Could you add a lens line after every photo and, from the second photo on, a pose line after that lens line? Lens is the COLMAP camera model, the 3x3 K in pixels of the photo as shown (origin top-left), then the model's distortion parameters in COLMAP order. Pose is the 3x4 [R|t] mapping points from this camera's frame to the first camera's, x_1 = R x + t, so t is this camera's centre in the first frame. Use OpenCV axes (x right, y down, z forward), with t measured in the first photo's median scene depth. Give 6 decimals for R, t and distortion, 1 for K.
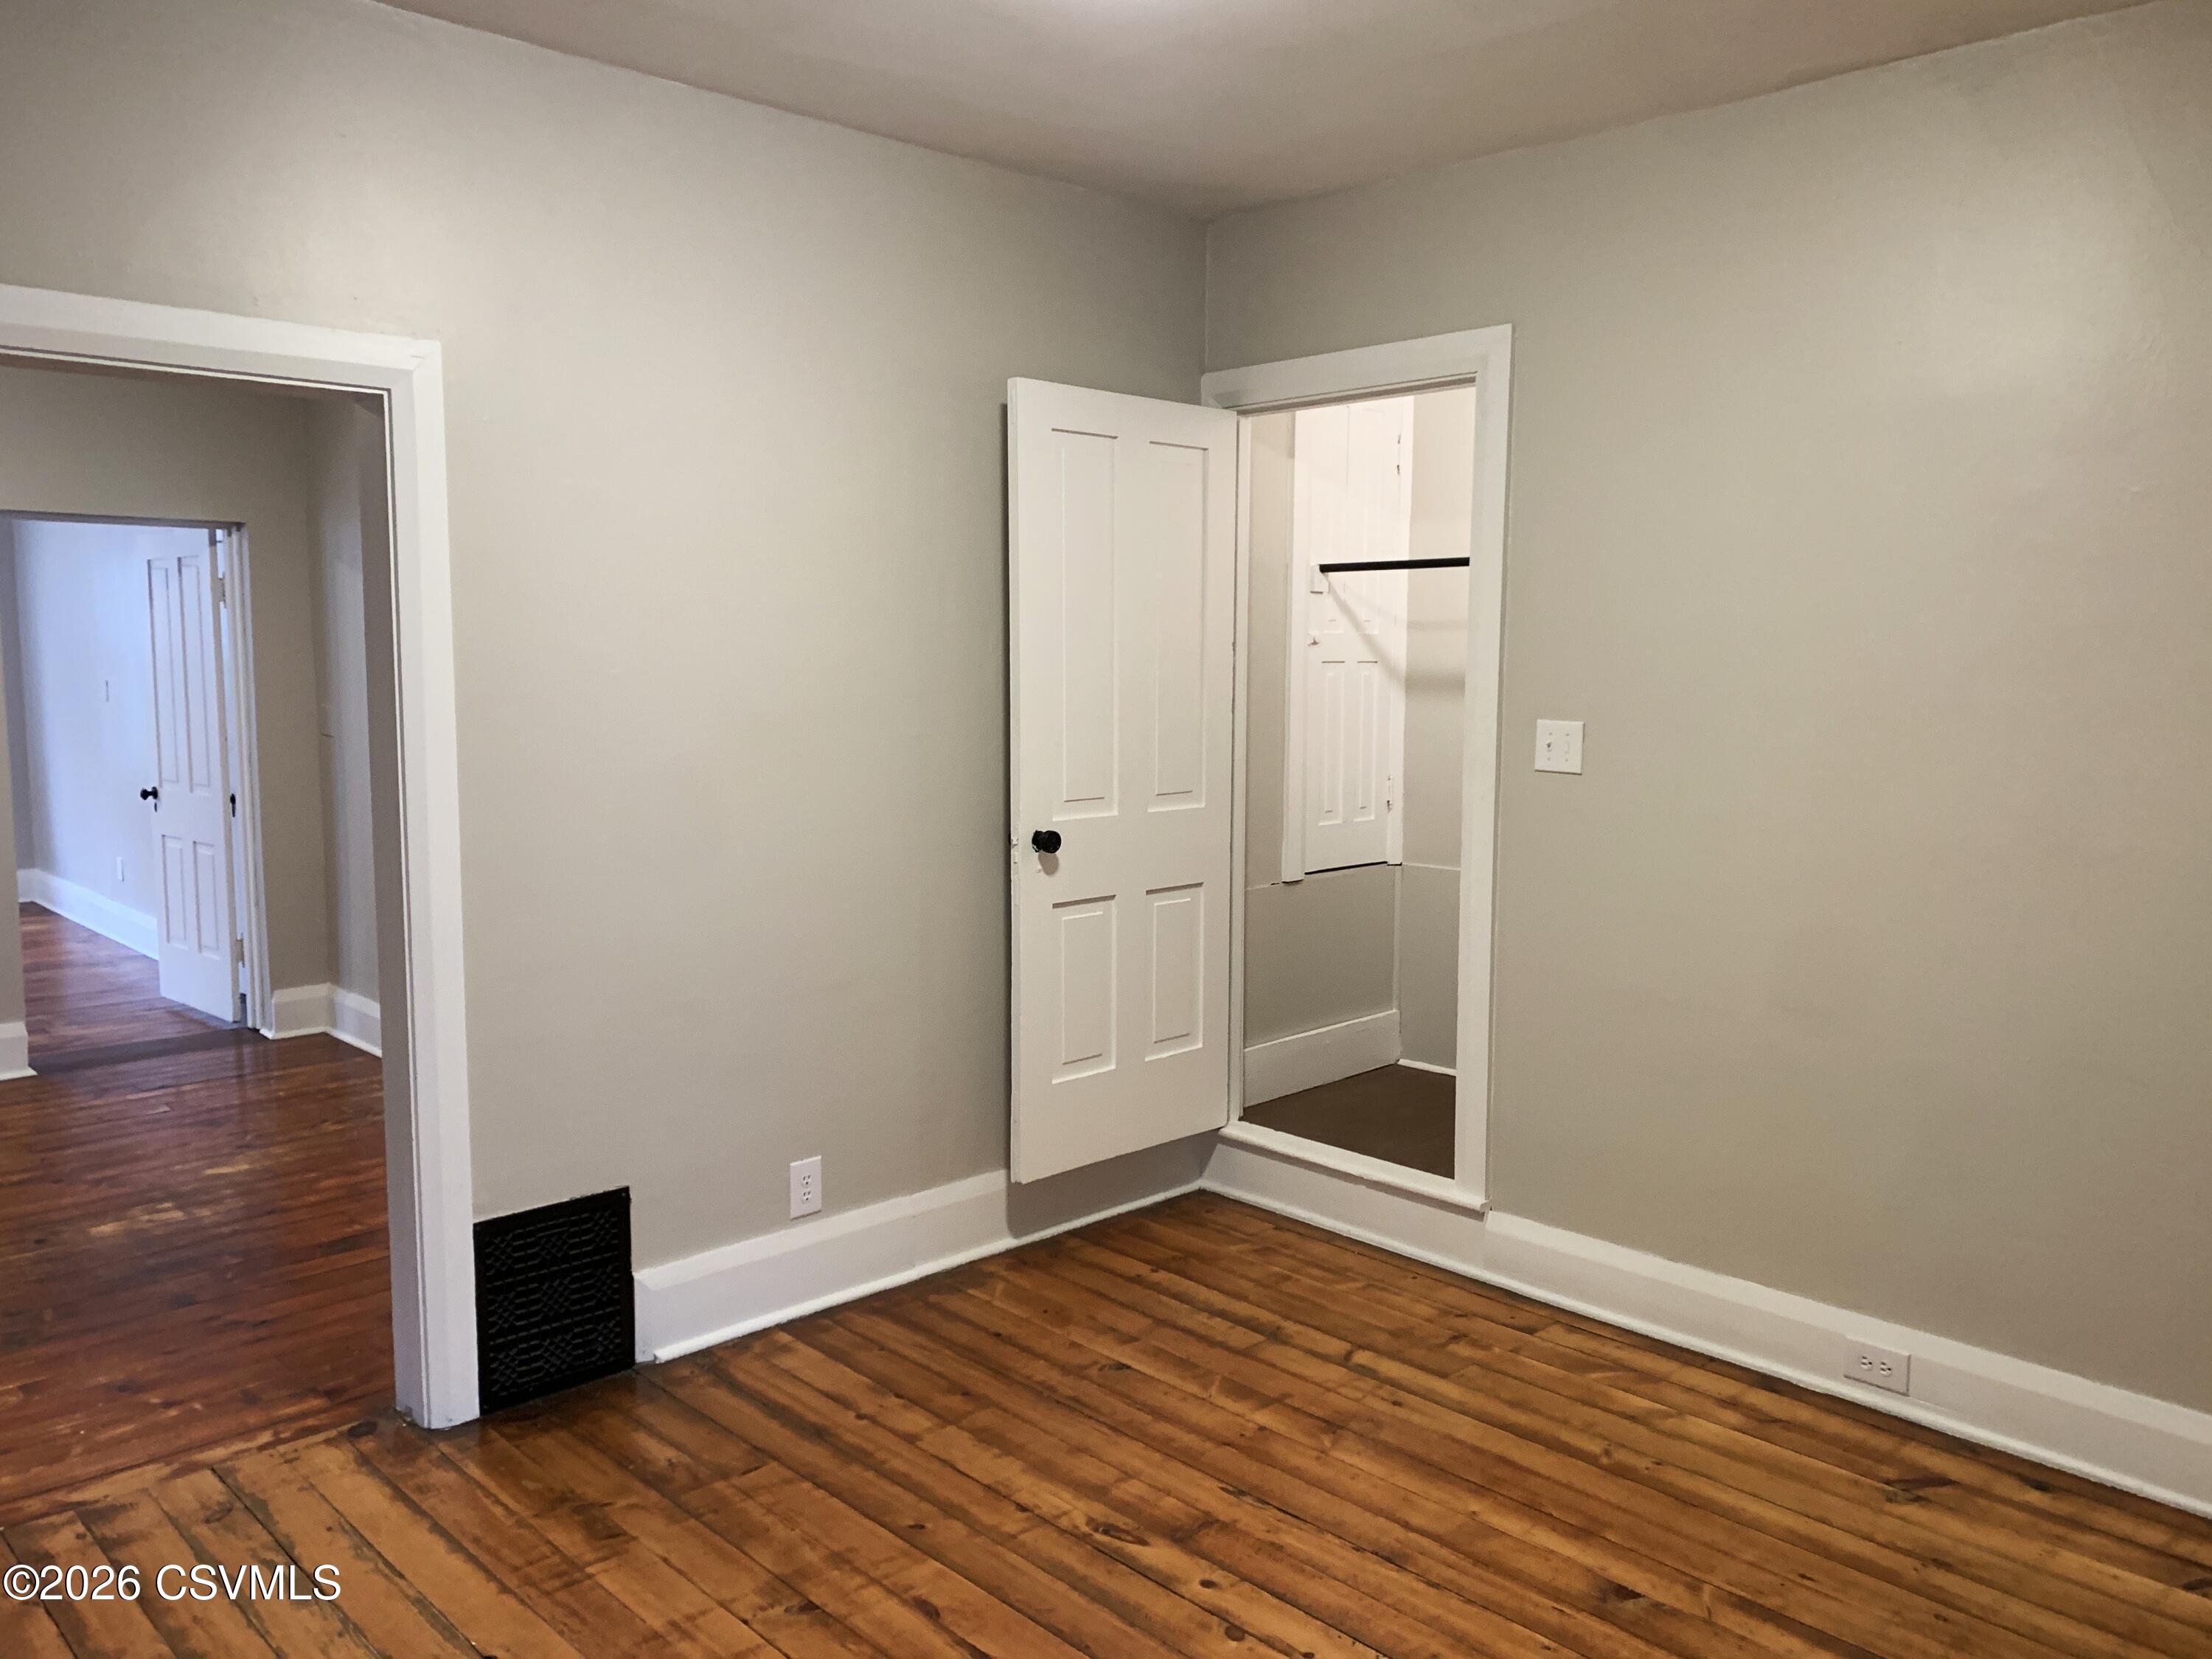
lens RADIAL K [[1711.8, 0, 1081.7], [0, 1711.8, 828.8], [0, 0, 1]] dist [0.041904, -0.019063]
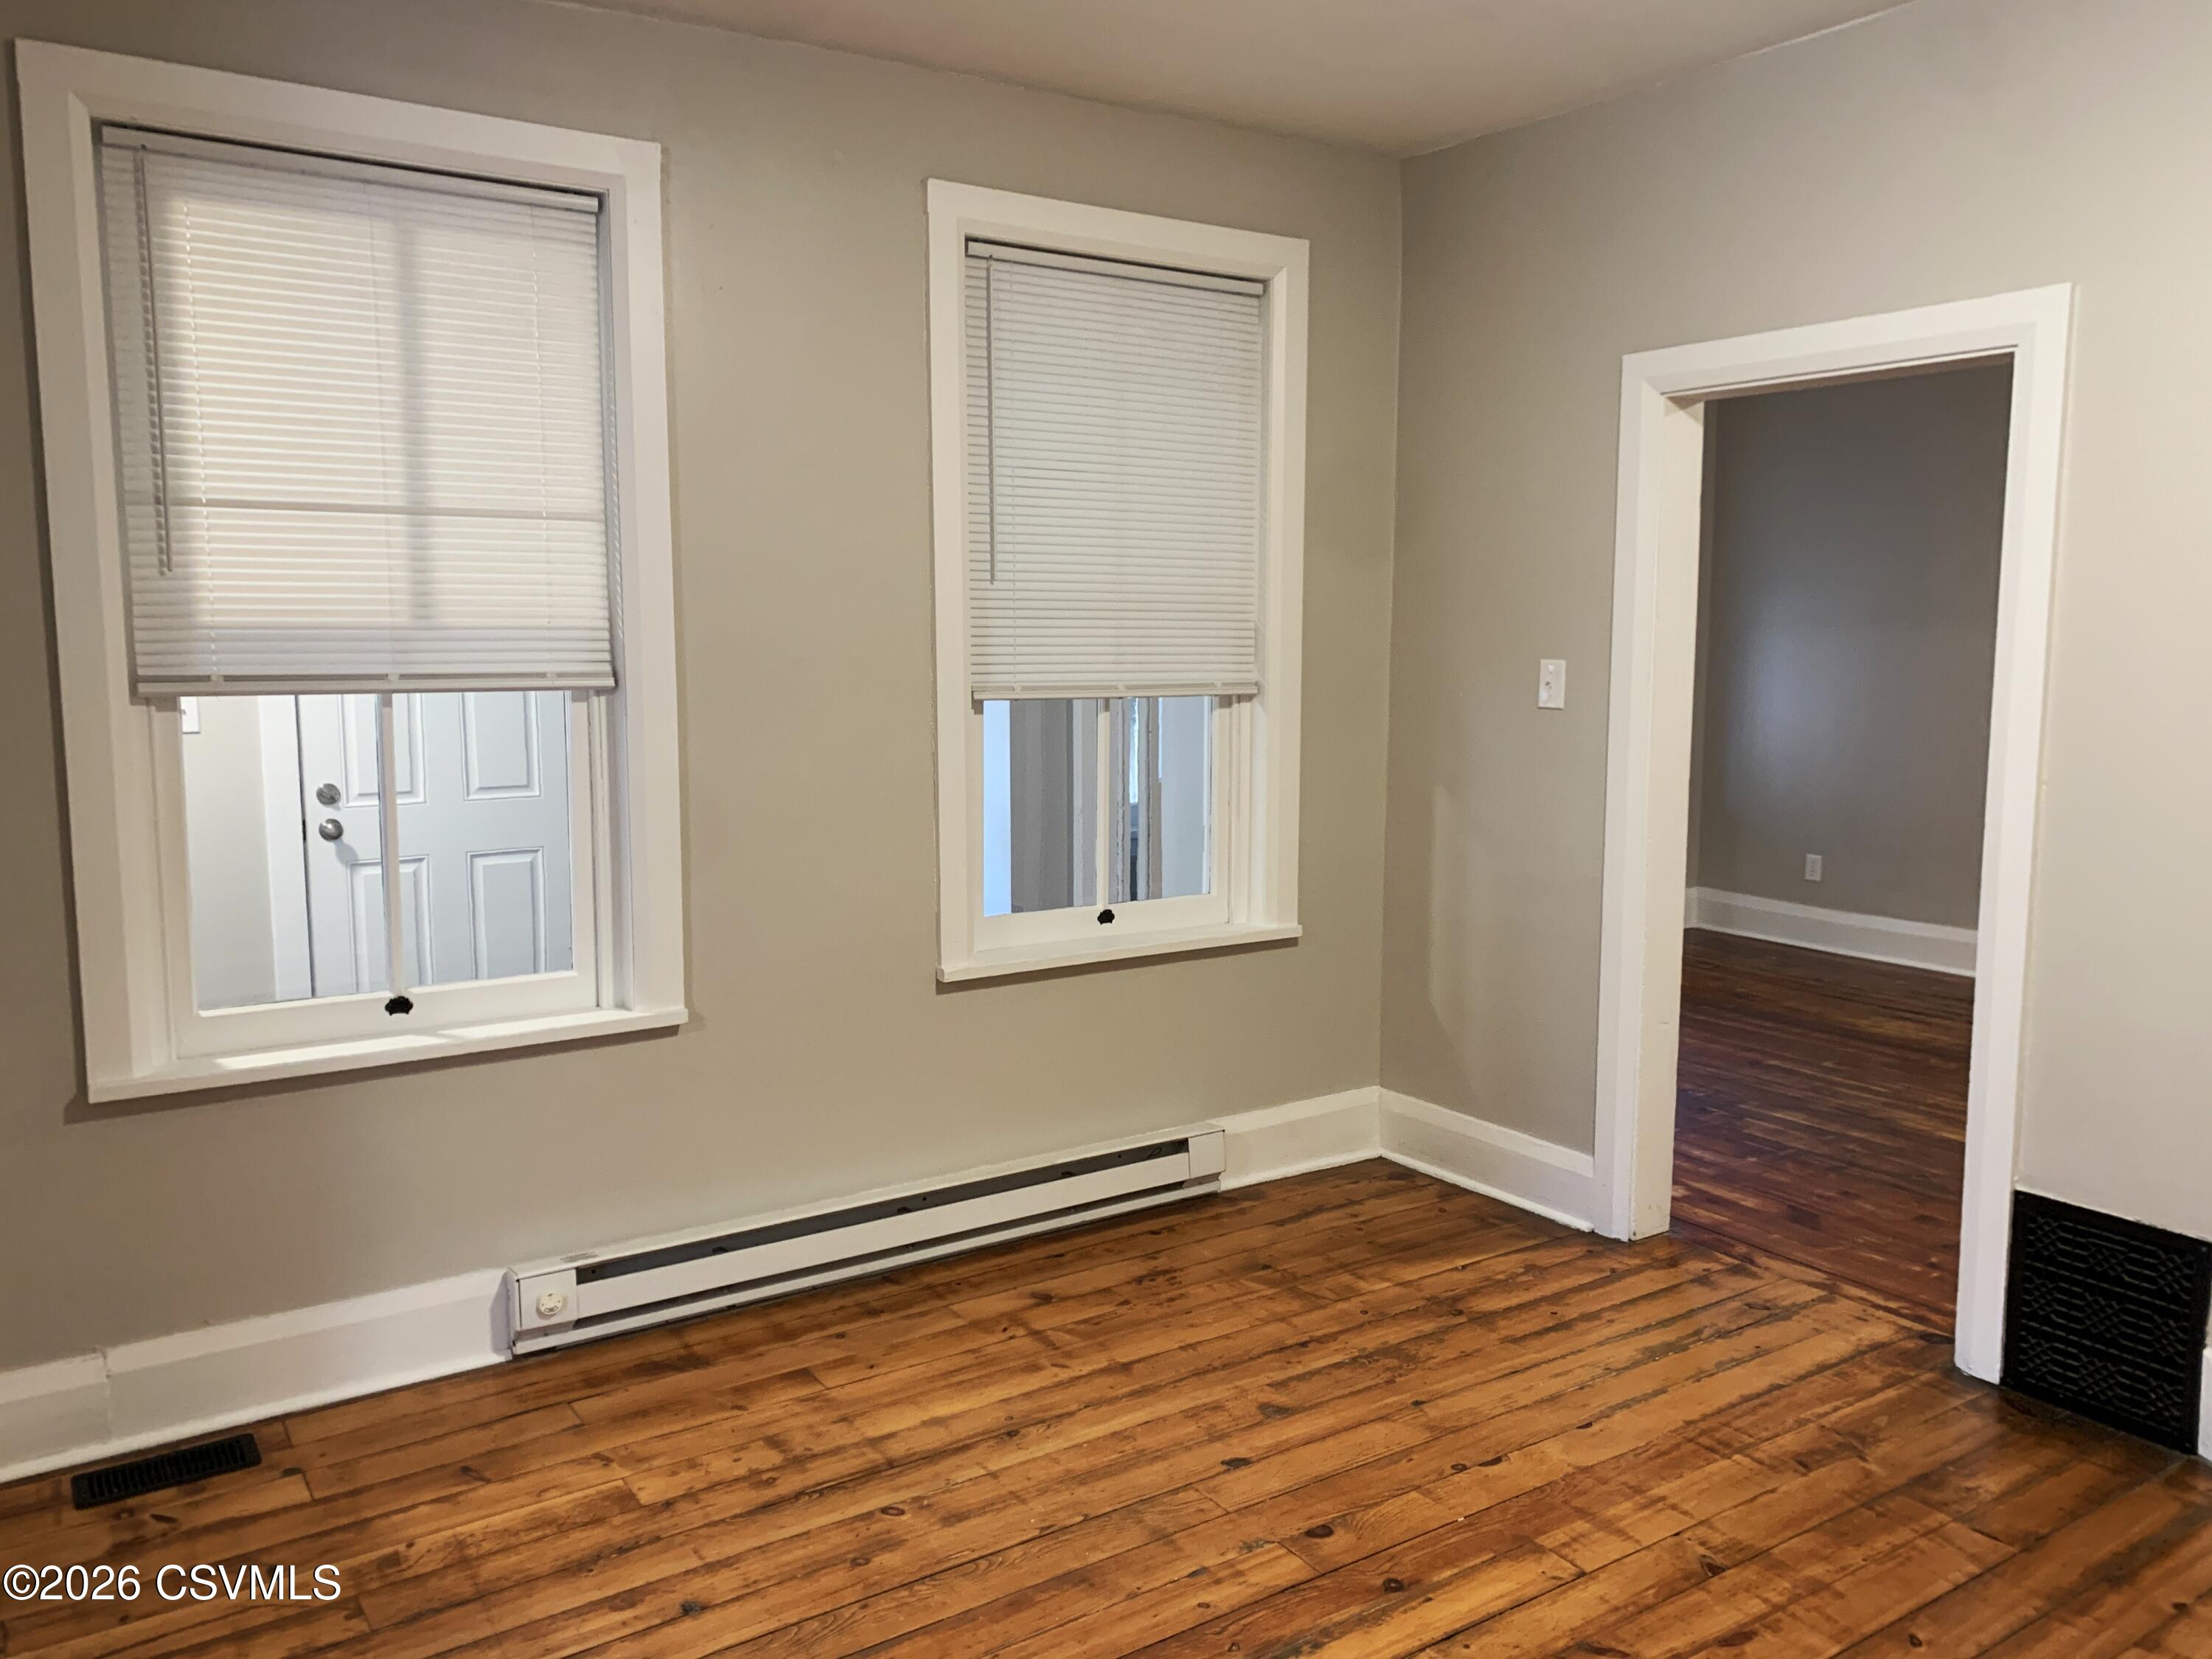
lens RADIAL K [[1690.0, 0, 1068.6], [0, 1690.0, 802.1], [0, 0, 1]] dist [0.020958, -0.004732]
pose [[-0.155201, 0.106120, -0.982167, 0.645393], [-0.108556, 0.986361, 0.123727, -0.044929], [0.981900, 0.125822, -0.141564, 0.586601]]
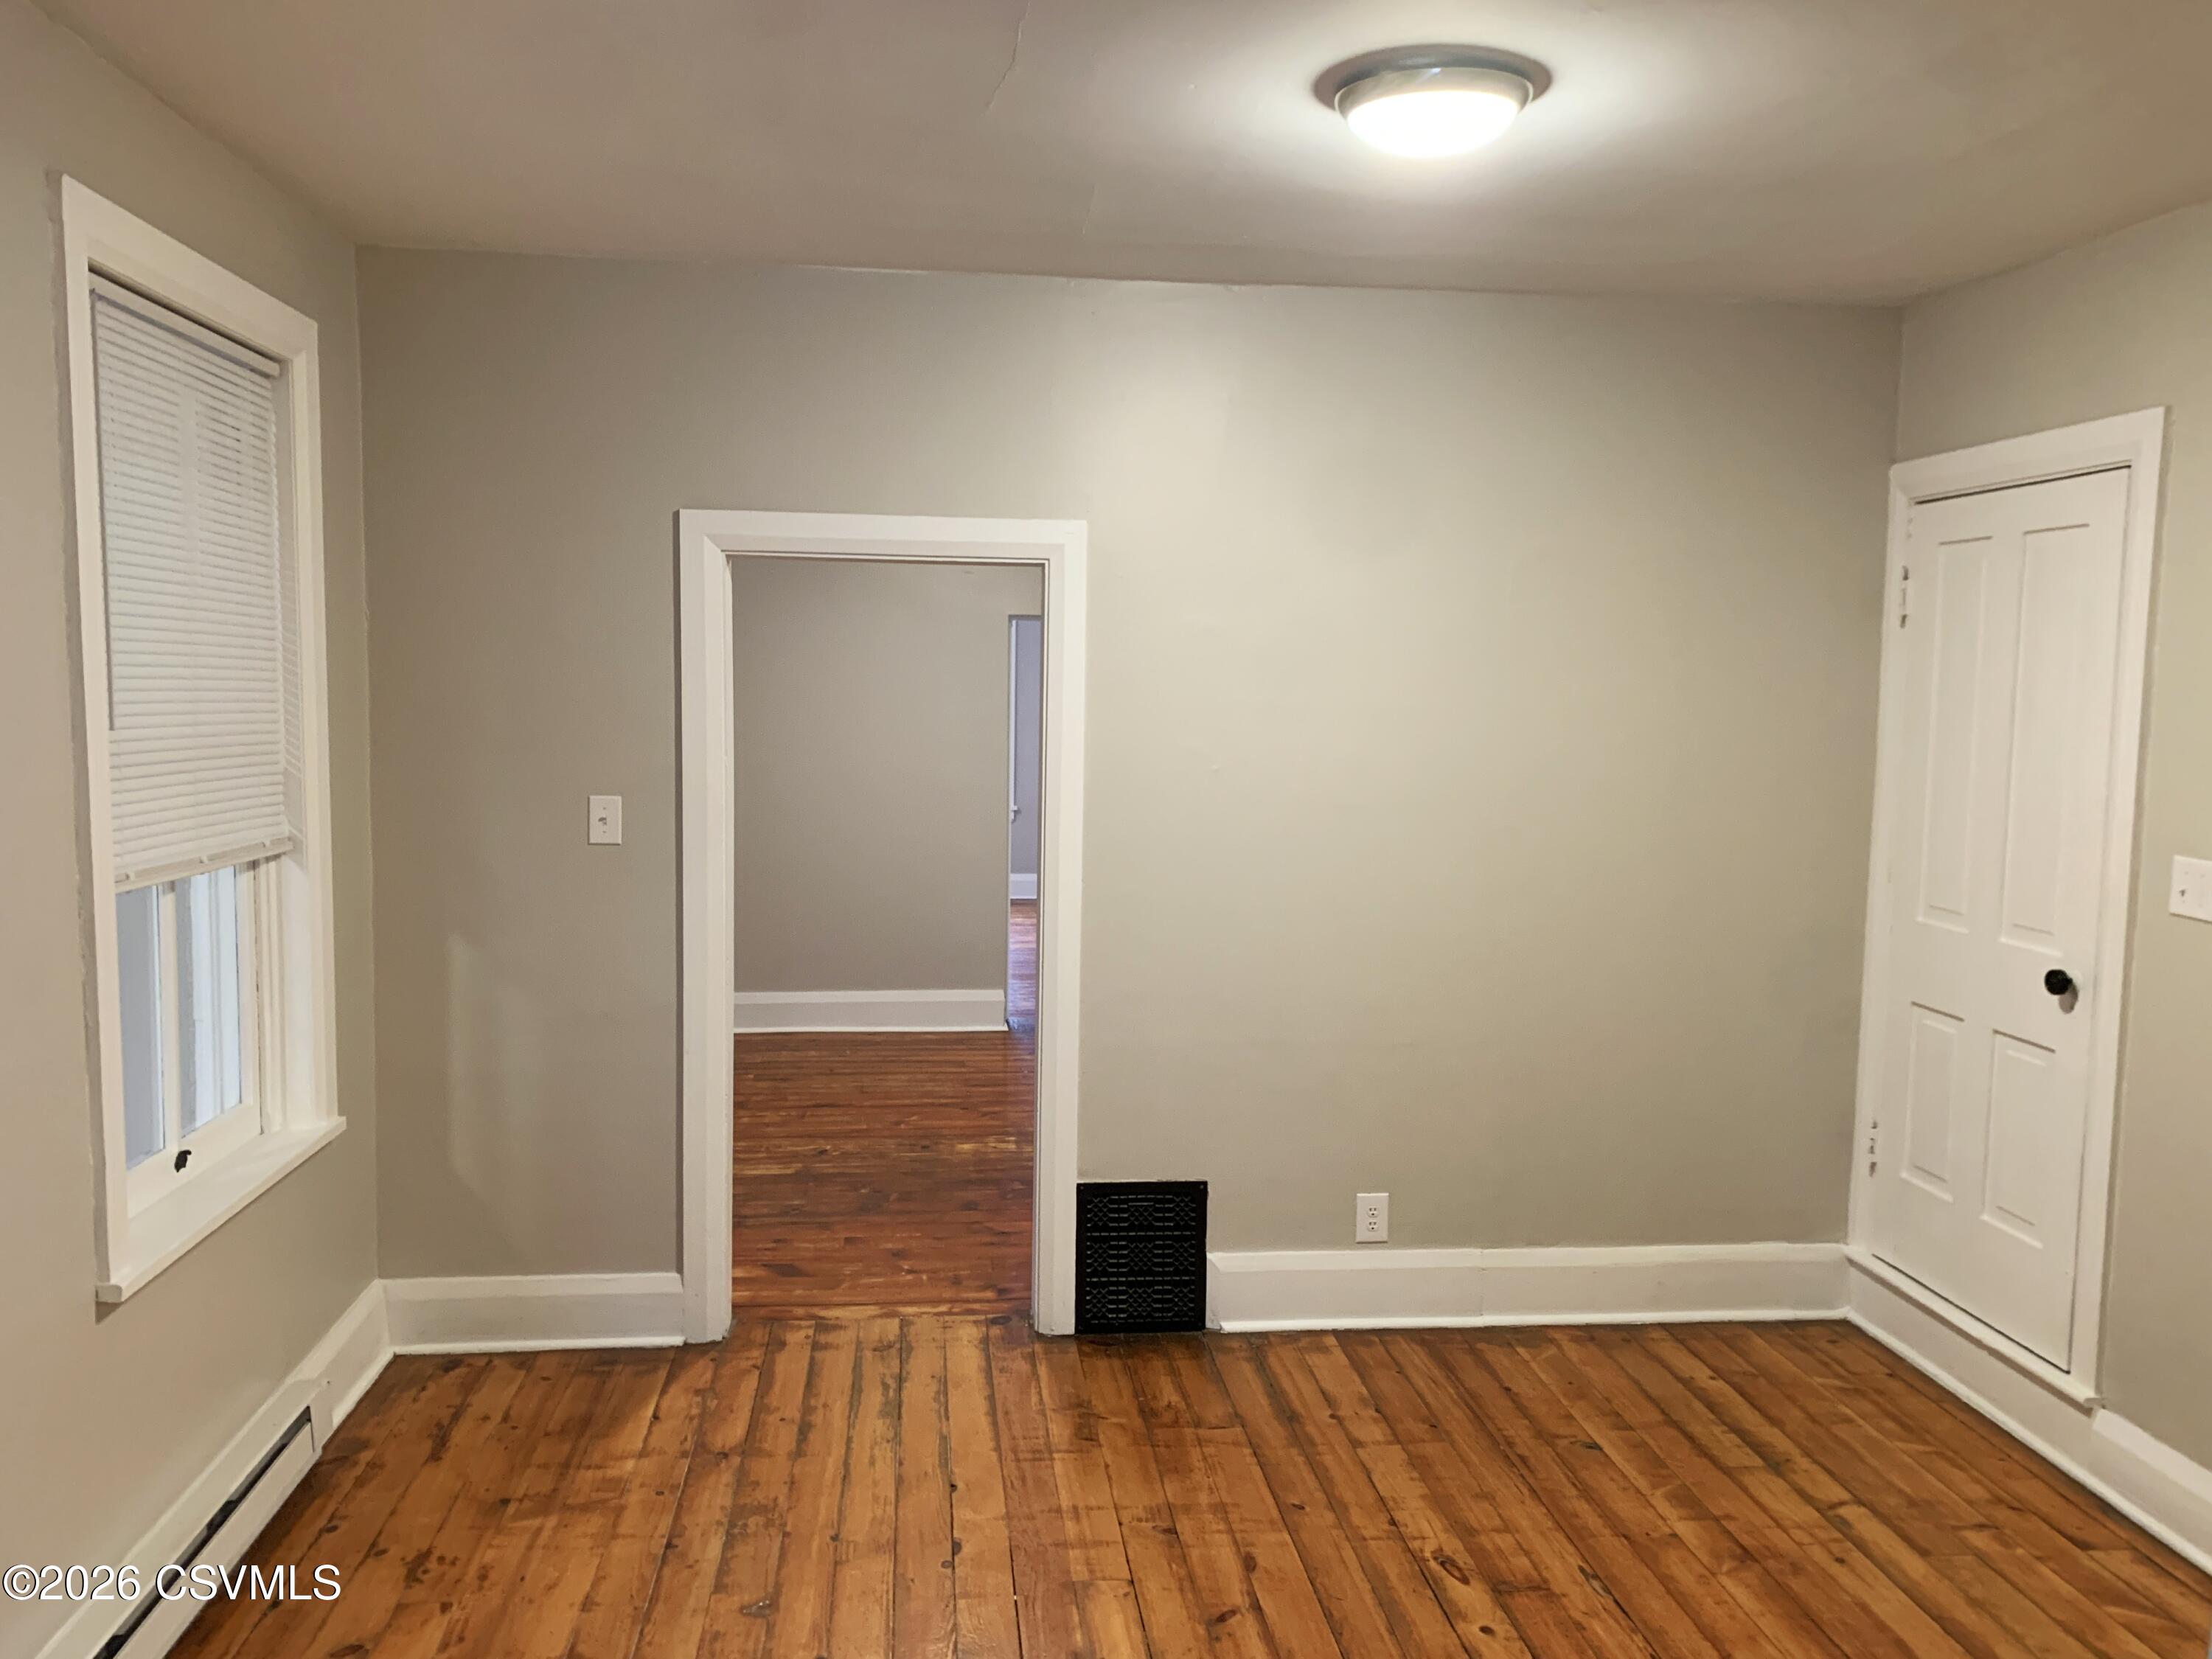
lens RADIAL K [[1711.8, 0, 1081.7], [0, 1711.8, 828.8], [0, 0, 1]] dist [0.041904, -0.019063]
pose [[0.794867, 0.064994, -0.603293, 0.408714], [-0.079593, 0.996824, 0.002523, -0.039863], [0.601541, 0.046013, 0.797516, -0.038229]]
